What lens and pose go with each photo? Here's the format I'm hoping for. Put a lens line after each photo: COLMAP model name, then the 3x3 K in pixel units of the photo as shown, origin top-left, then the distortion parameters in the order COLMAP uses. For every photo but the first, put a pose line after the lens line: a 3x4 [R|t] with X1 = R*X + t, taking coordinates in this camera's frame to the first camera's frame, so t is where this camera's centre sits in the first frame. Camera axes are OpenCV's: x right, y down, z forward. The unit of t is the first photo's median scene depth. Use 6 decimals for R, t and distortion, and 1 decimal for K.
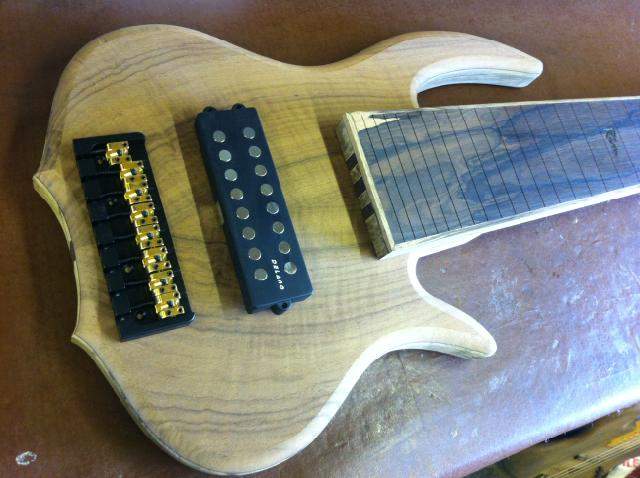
lens RADIAL K [[588.2, 0, 320.1], [0, 588.2, 247.3], [0, 0, 1]] dist [0.124553, -0.344678]
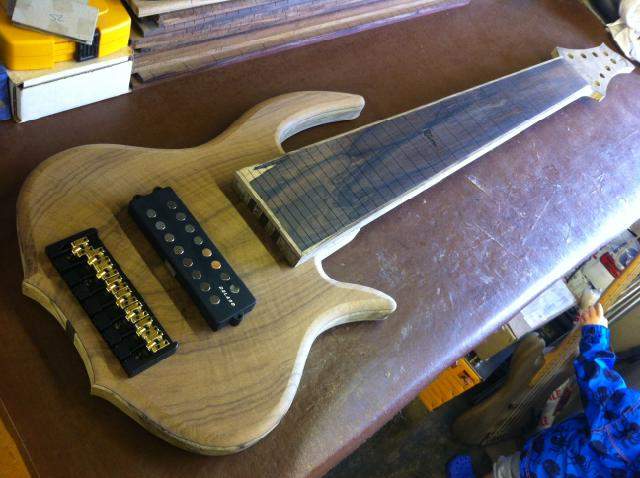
lens RADIAL K [[588.2, 0, 320.1], [0, 588.2, 247.3], [0, 0, 1]] dist [0.124553, -0.344678]
pose [[0.936558, -0.301762, 0.178320, -0.071294], [0.316715, 0.946513, -0.061686, 0.080793], [-0.150168, 0.114249, 0.982037, -0.333147]]
